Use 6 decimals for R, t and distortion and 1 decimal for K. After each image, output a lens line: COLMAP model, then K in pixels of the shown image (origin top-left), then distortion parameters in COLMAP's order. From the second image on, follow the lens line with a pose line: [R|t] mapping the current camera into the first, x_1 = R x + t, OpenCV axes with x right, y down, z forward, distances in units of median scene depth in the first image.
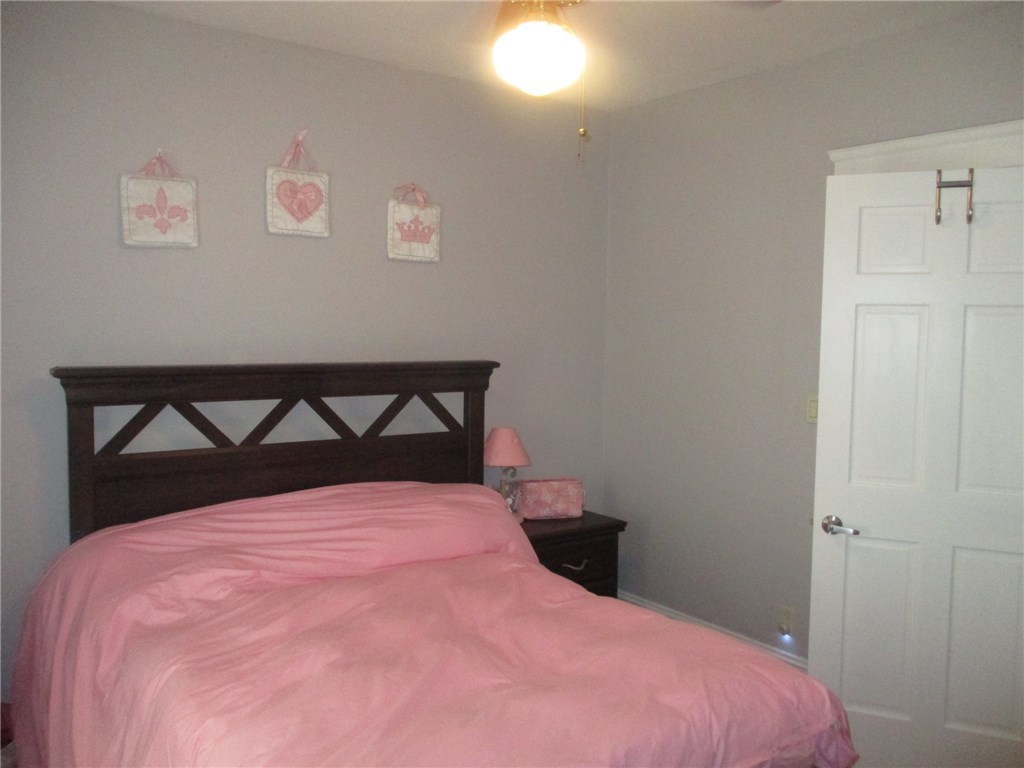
lens RADIAL K [[865.5, 0, 512.4], [0, 865.5, 385.3], [0, 0, 1]] dist [-0.023715, 0.019319]
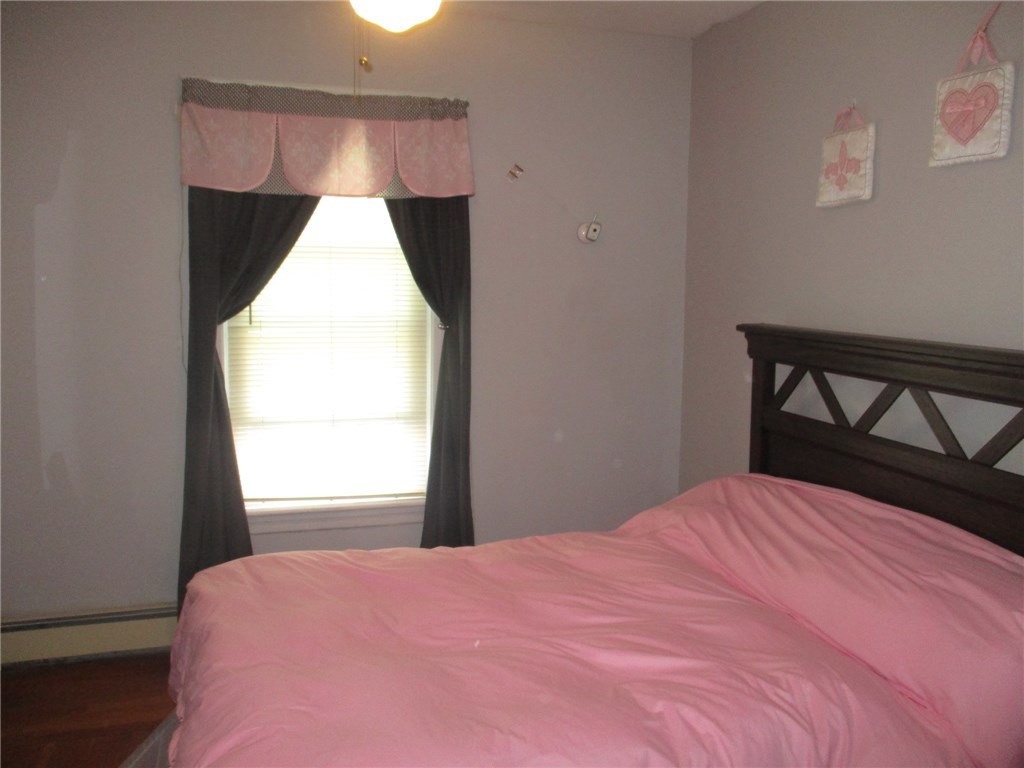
lens RADIAL K [[865.5, 0, 518.0], [0, 865.5, 376.8], [0, 0, 1]] dist [-0.023715, 0.019319]
pose [[-0.316328, 0.100741, -0.943286, 0.609376], [-0.069642, 0.989196, 0.128998, -0.070629], [0.946090, 0.106498, -0.305894, 0.963875]]
